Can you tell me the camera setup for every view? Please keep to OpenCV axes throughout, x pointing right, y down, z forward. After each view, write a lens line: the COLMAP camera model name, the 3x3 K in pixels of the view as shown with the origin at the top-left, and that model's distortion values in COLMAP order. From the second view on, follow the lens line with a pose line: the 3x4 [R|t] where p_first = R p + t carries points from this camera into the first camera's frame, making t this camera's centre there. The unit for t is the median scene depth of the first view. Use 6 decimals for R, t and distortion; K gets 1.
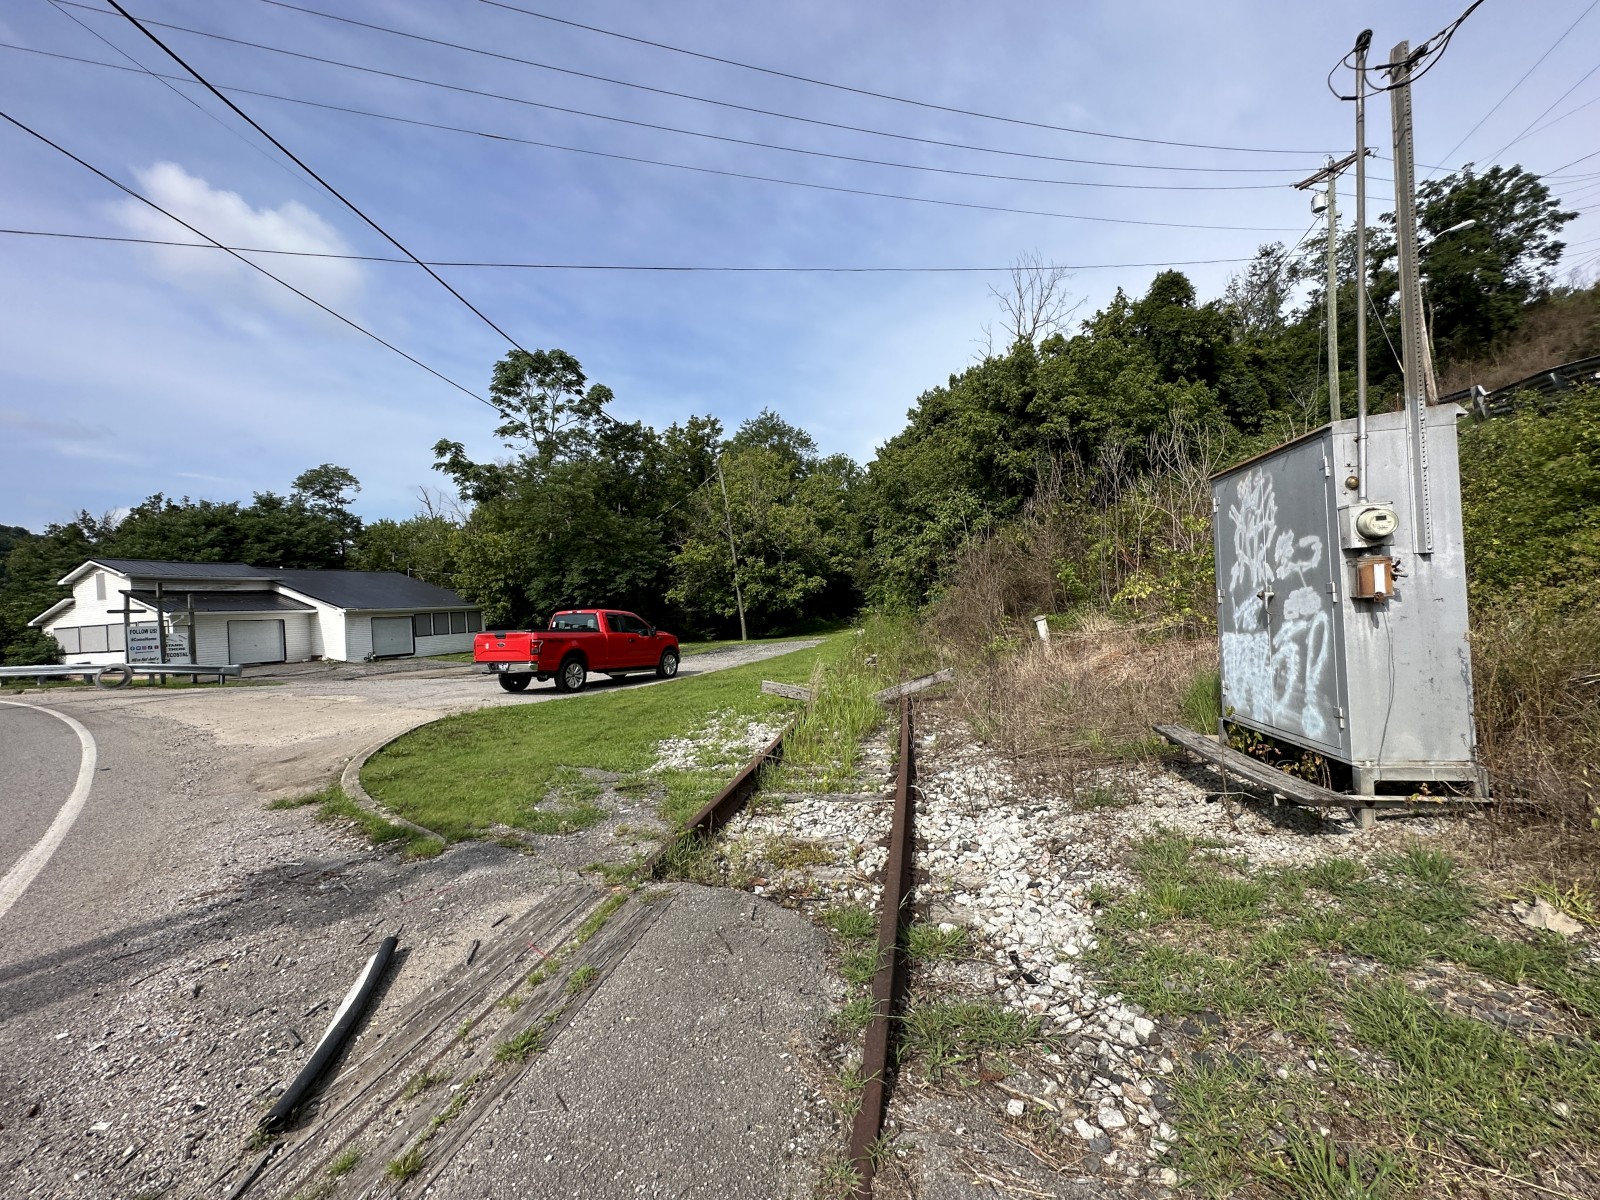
lens RADIAL K [[643.1, 0, 803.3], [0, 643.1, 601.8], [0, 0, 1]] dist [-0.000871, 0.000060]
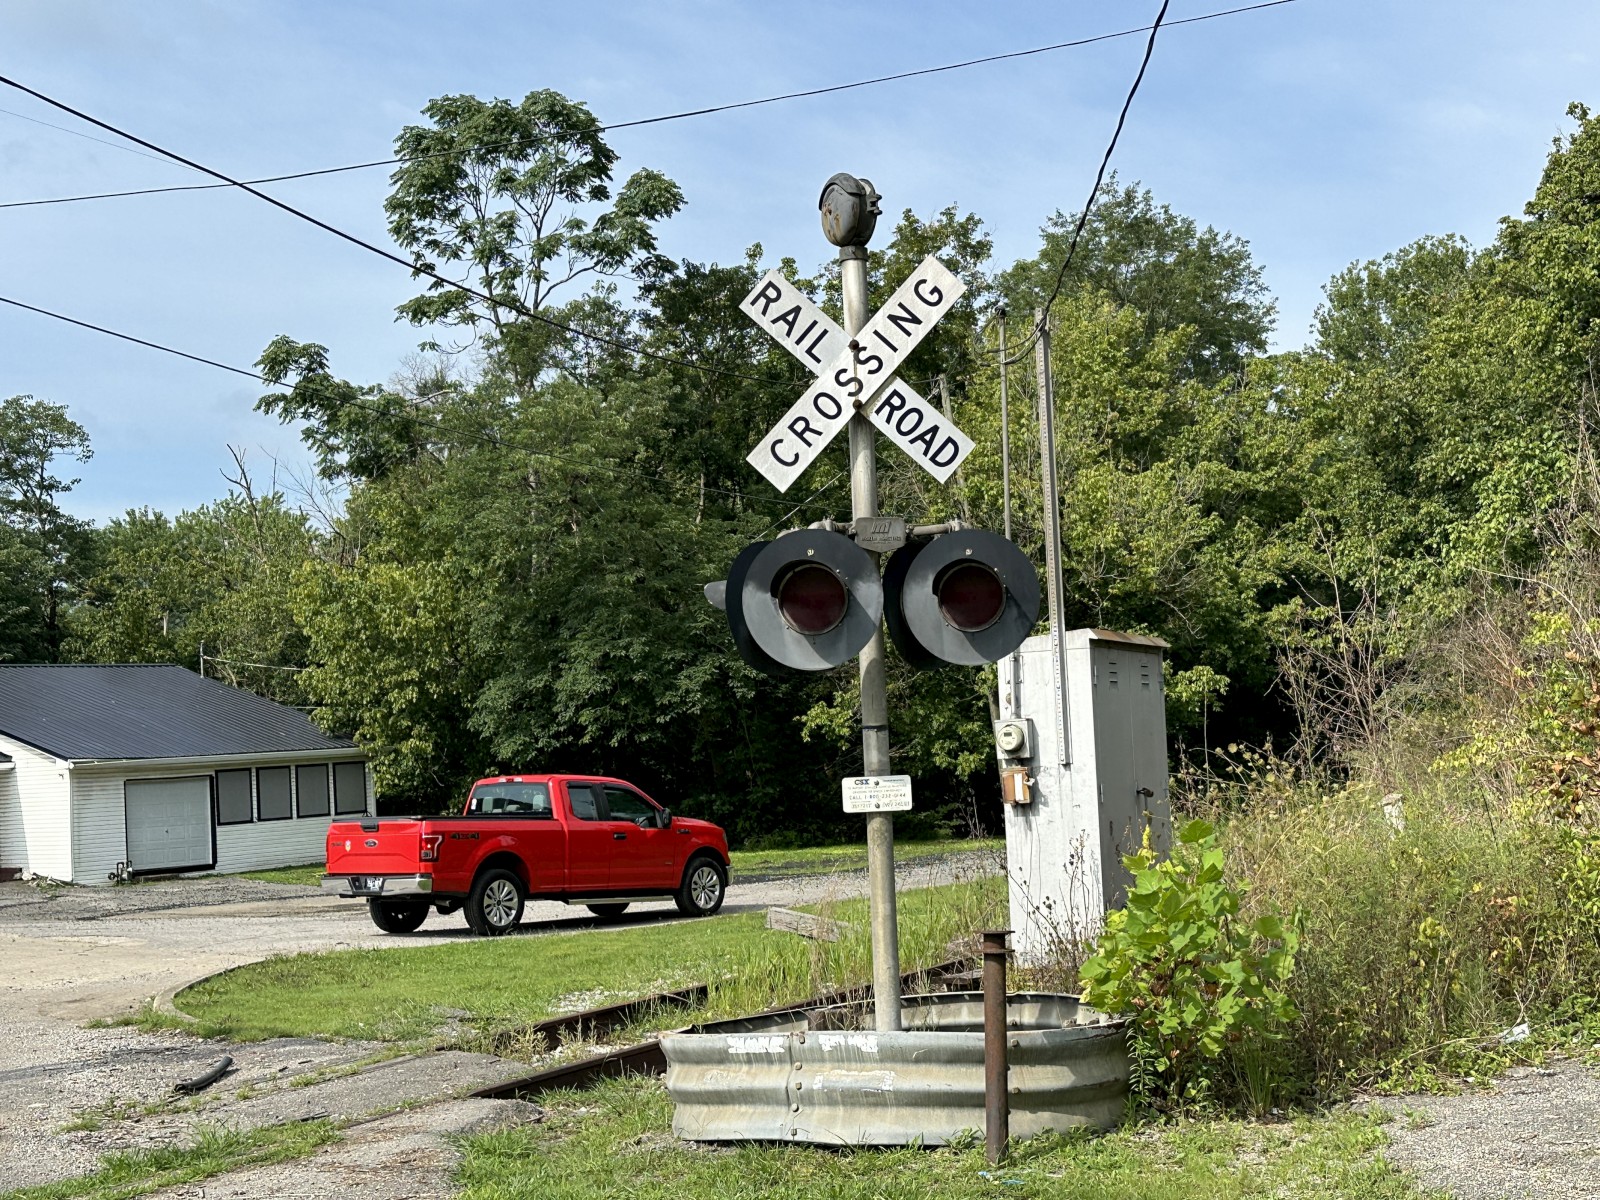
lens RADIAL K [[2121.0, 0, 826.2], [0, 2121.0, 621.6], [0, 0, 1]] dist [0.143937, -0.089959]
pose [[0.965691, -0.017209, -0.259121, 0.145191], [0.006337, 0.999066, -0.042733, -0.015820], [0.259615, 0.039625, 0.964899, -0.253908]]
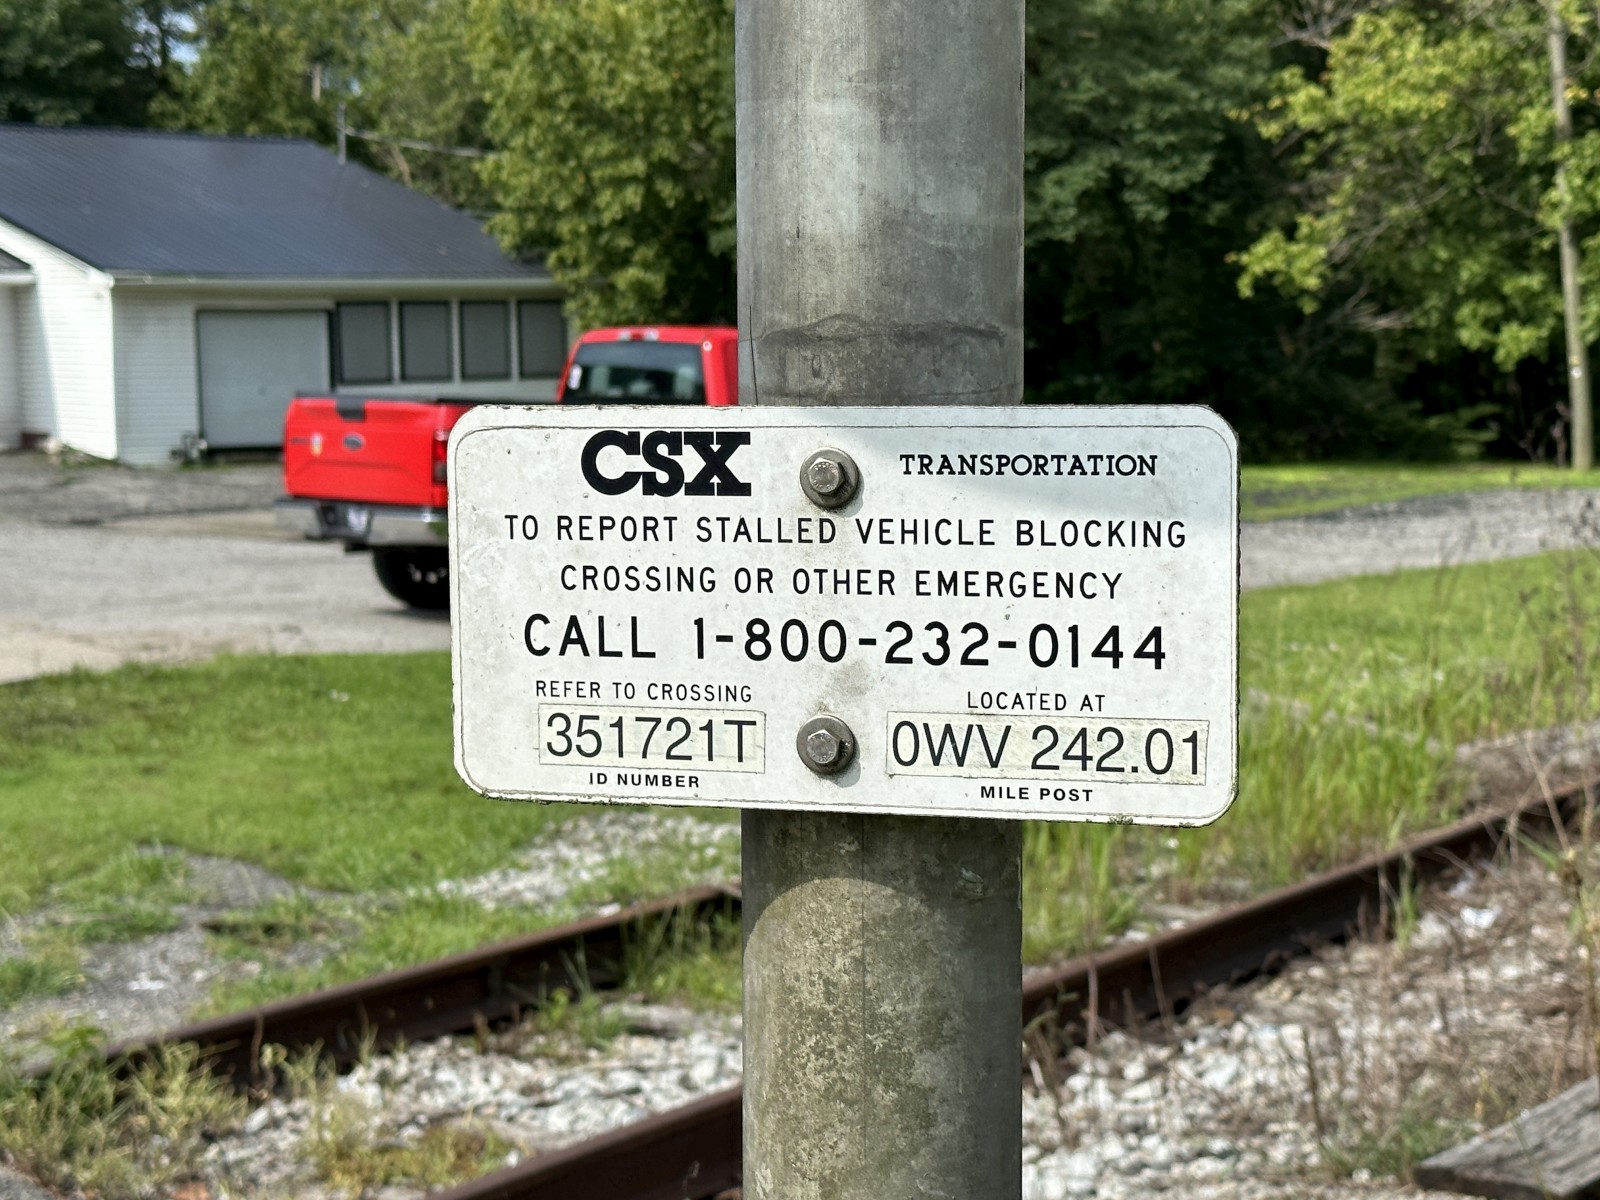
lens RADIAL K [[2837.8, 0, 845.1], [0, 2837.8, 595.1], [0, 0, 1]] dist [0.147991, -0.080241]
pose [[0.911469, 0.078319, -0.403845, 0.095251], [-0.032259, 0.992294, 0.119632, -0.009467], [0.410103, -0.096014, 0.906971, -0.026322]]
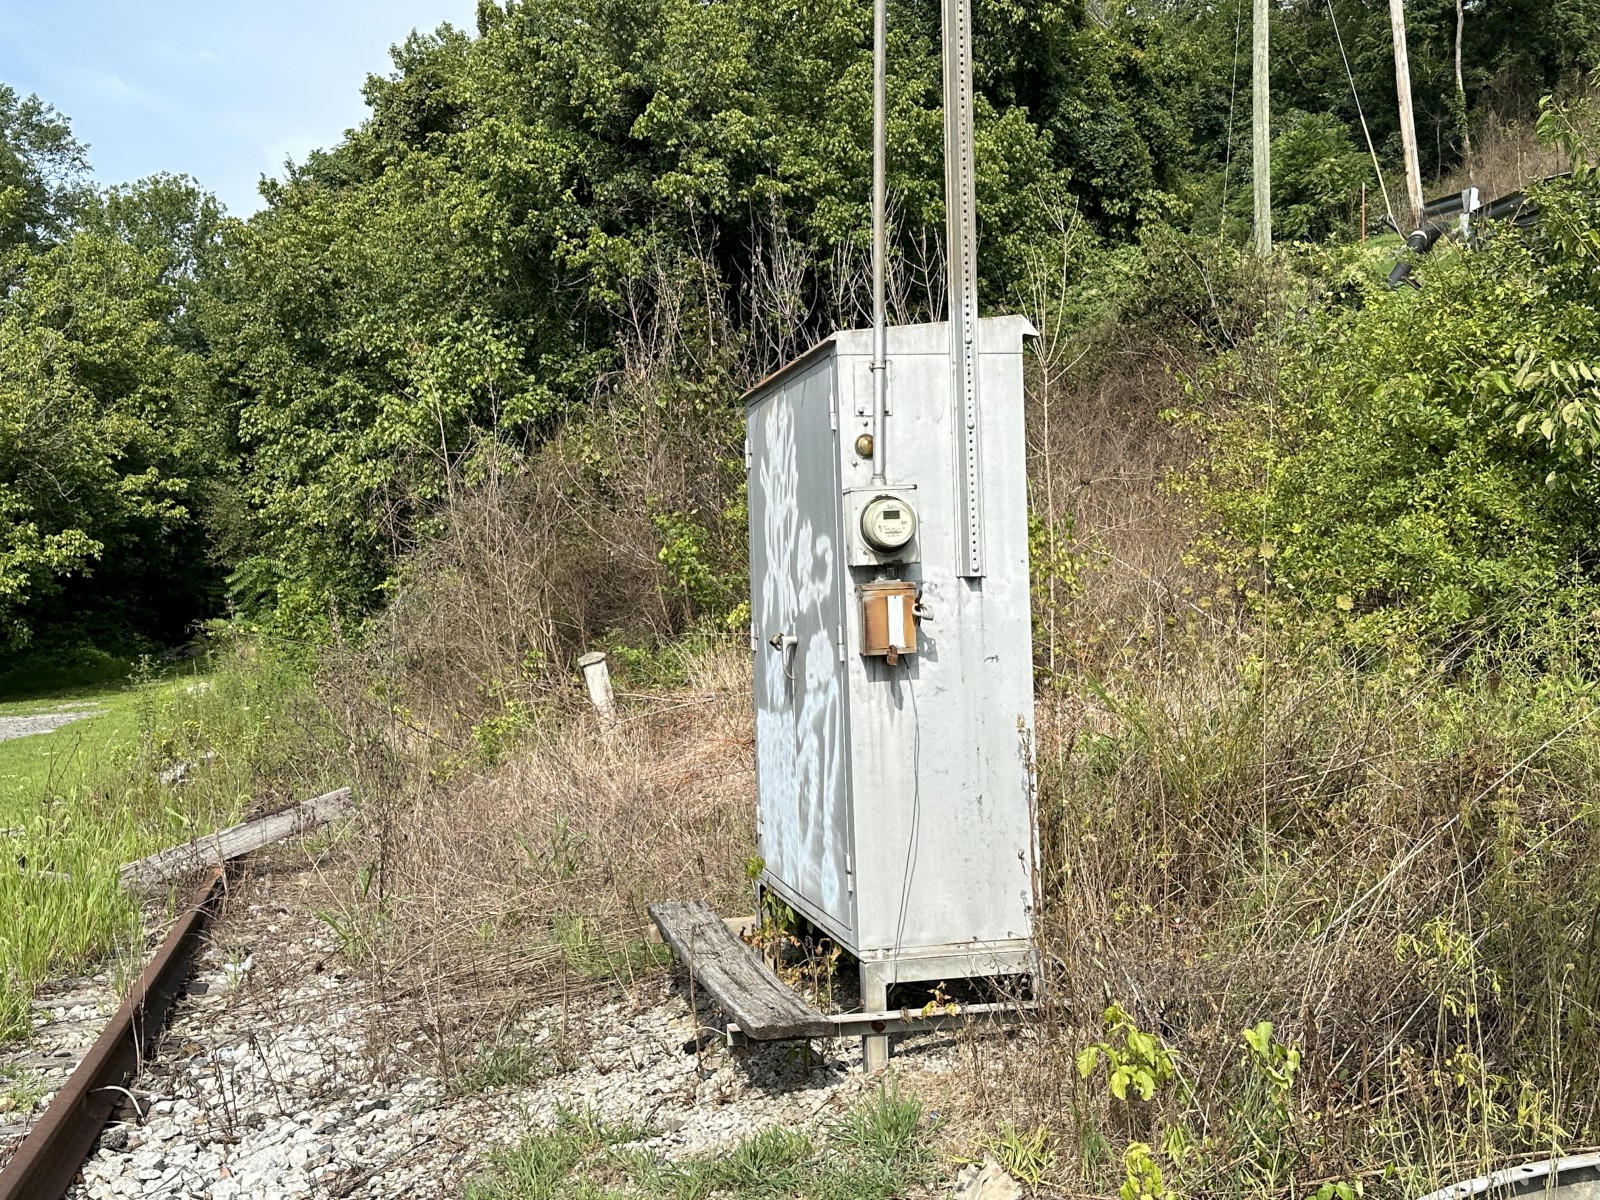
lens RADIAL K [[1696.3, 0, 792.2], [0, 1696.3, 625.0], [0, 0, 1]] dist [0.205312, -0.437560]
pose [[0.923429, 0.003795, 0.383751, 0.022770], [-0.009791, 0.999859, 0.013673, -0.004891], [-0.383645, -0.016384, 0.923335, -0.031121]]
